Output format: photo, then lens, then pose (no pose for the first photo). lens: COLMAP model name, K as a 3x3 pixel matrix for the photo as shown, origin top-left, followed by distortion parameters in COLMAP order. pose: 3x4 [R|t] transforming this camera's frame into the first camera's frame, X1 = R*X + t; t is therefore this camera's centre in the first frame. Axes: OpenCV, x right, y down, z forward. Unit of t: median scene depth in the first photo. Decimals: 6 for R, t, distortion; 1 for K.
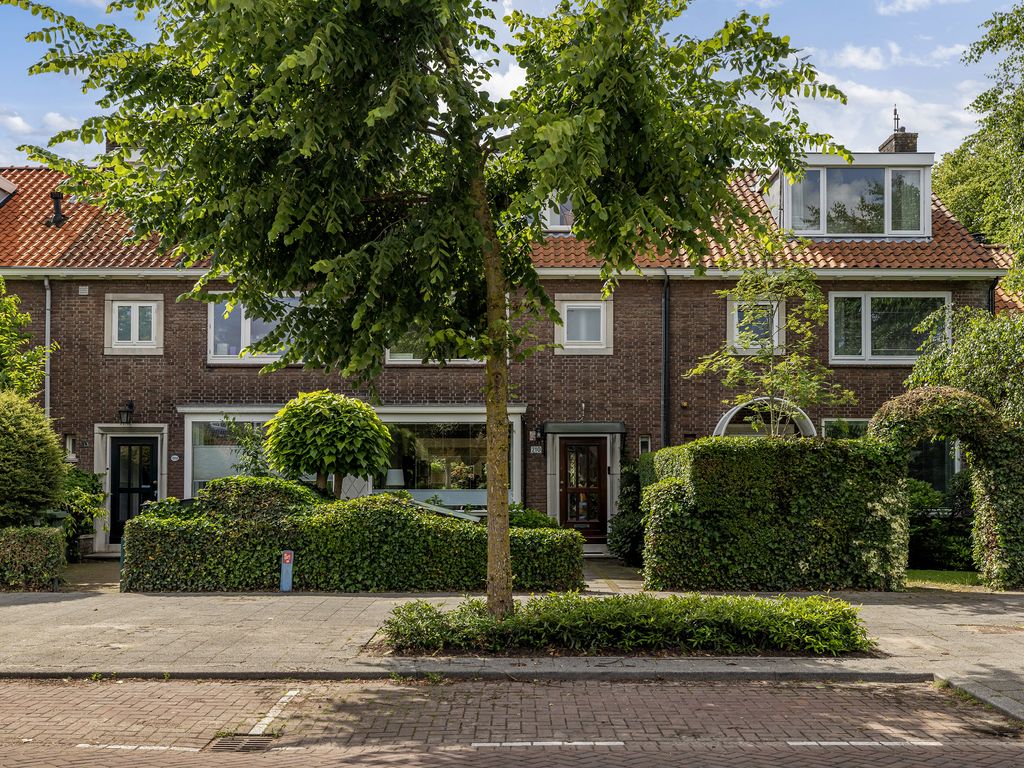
lens RADIAL K [[1032.7, 0, 481.8], [0, 1032.7, 436.3], [0, 0, 1]] dist [0.002878, 0.000000]
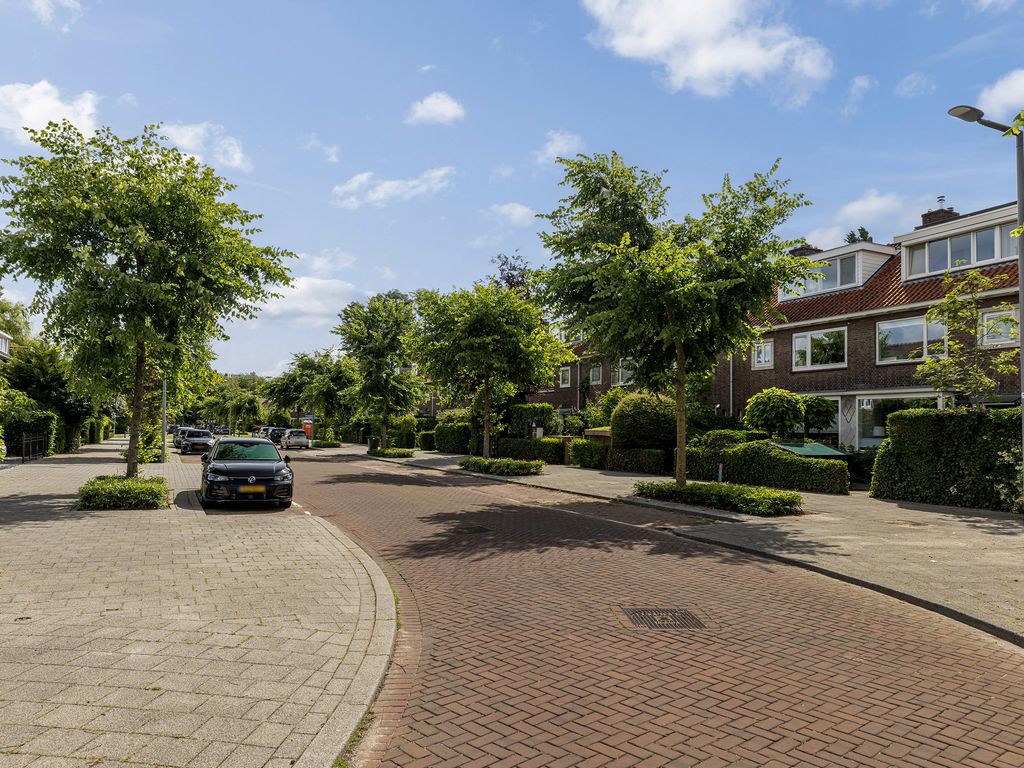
lens RADIAL K [[699.2, 0, 503.5], [0, 699.2, 391.1], [0, 0, 1]] dist [0.002210, -0.002264]
pose [[0.440464, -0.040477, -0.896857, 0.963196], [0.027341, 0.999125, -0.031666, -0.010146], [0.897354, -0.010573, 0.441185, -0.081239]]
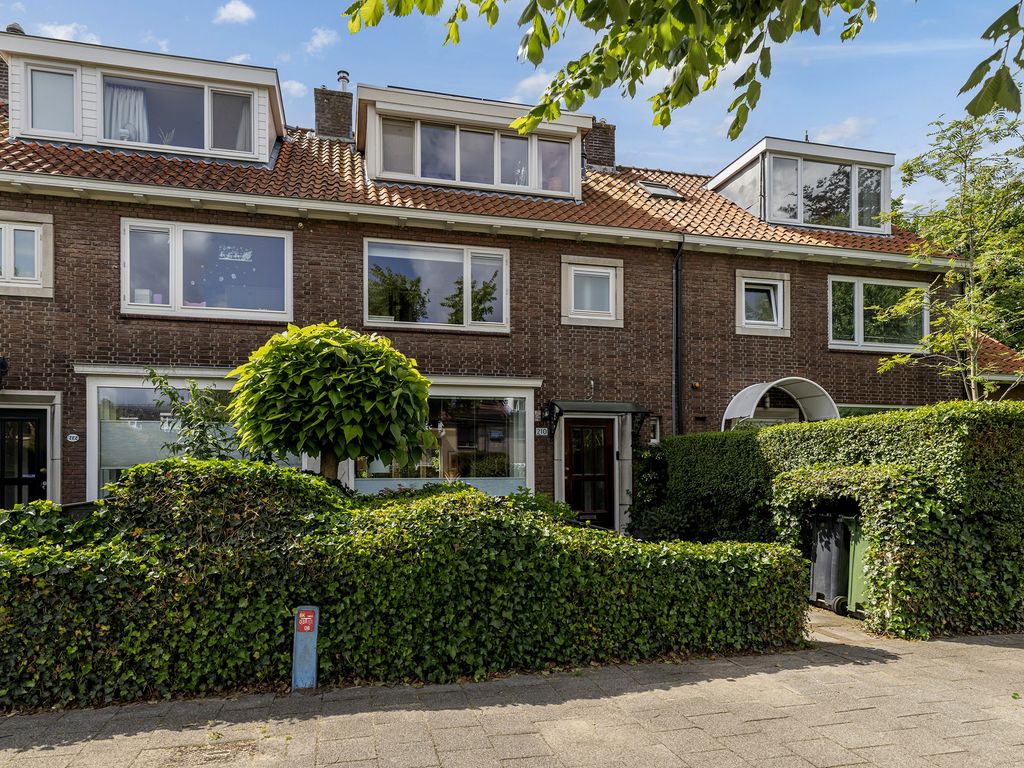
lens RADIAL K [[657.8, 0, 494.4], [0, 657.8, 463.6], [0, 0, 1]] dist [0.004431, 0.001018]
pose [[0.967284, -0.000056, 0.253696, -0.181274], [-0.008125, 0.999480, 0.031200, 0.031855], [-0.253566, -0.032241, 0.966781, 0.676351]]
